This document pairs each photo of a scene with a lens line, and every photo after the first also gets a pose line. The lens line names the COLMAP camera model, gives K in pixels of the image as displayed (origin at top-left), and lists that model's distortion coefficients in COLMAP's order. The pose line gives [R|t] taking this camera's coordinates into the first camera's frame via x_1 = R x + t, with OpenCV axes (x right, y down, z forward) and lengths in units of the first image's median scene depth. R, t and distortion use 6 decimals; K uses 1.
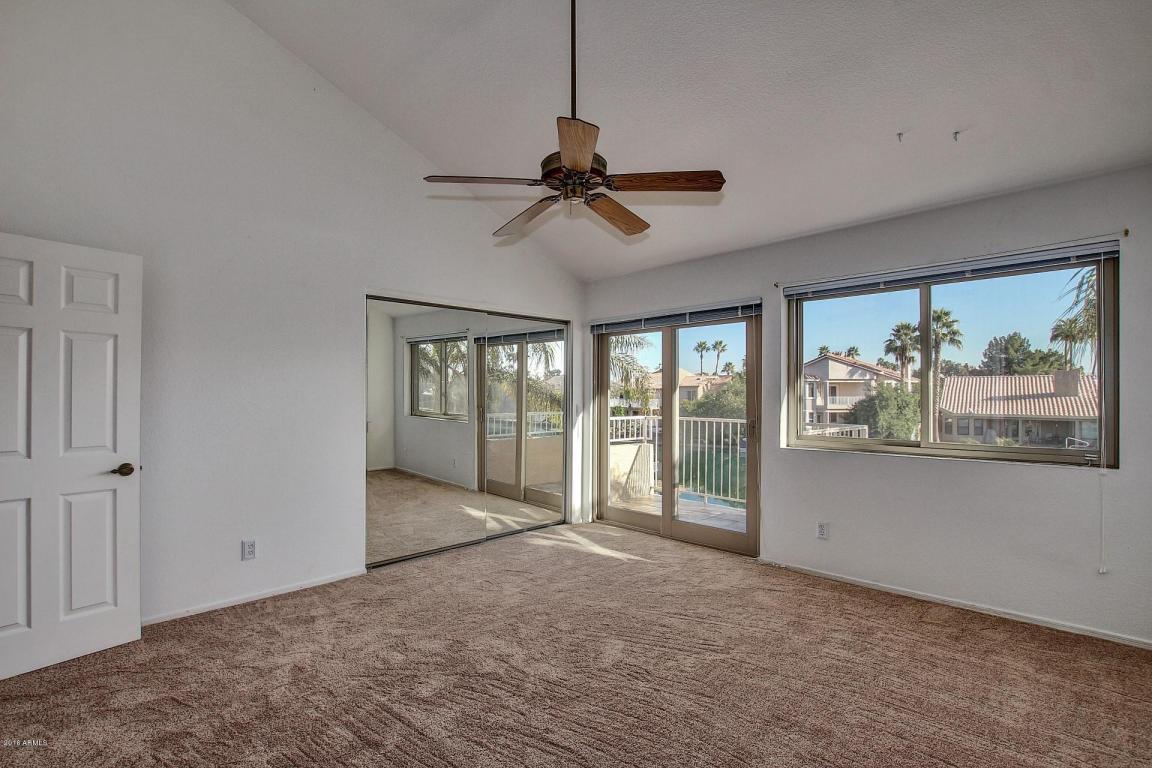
lens RADIAL K [[536.3, 0, 575.4], [0, 536.3, 389.6], [0, 0, 1]] dist [-0.023514, -0.000128]
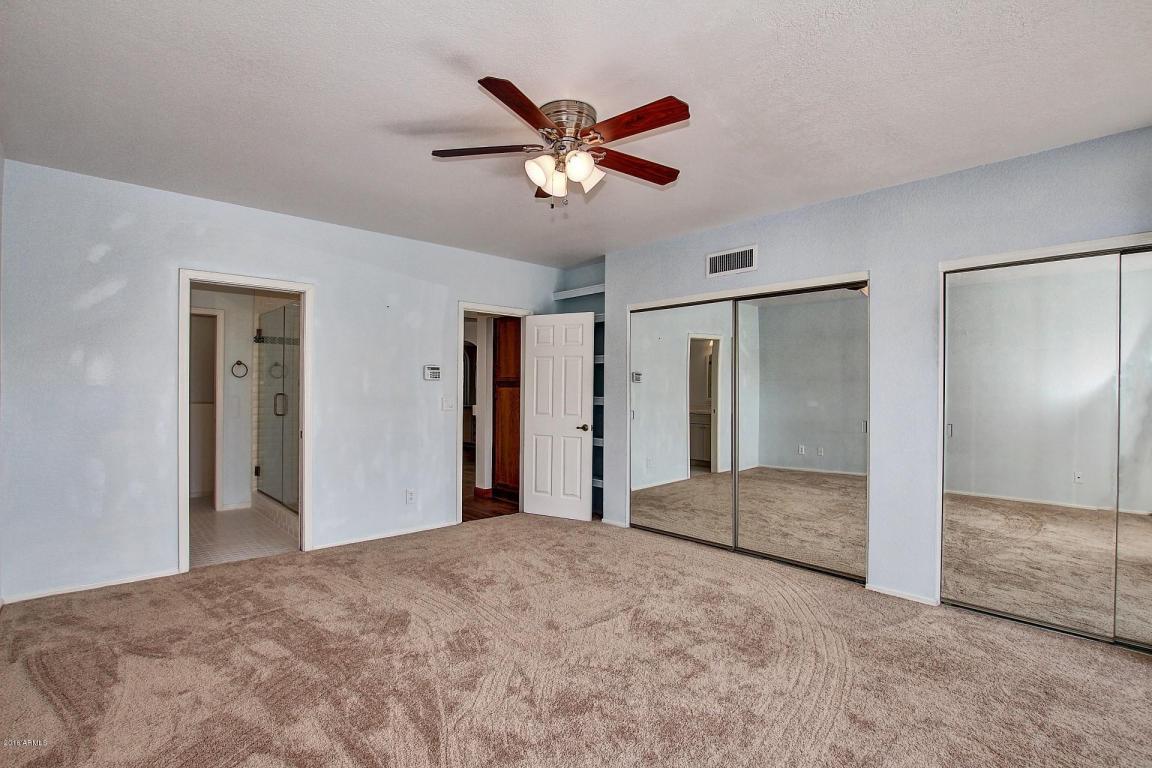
lens RADIAL K [[536.3, 0, 578.6], [0, 536.3, 391.5], [0, 0, 1]] dist [-0.023514, -0.000128]
pose [[-0.038369, -0.009442, -0.999219, 1.972900], [-0.006605, 0.999936, -0.009195, 0.081015], [0.999242, 0.006247, -0.038429, 2.030493]]
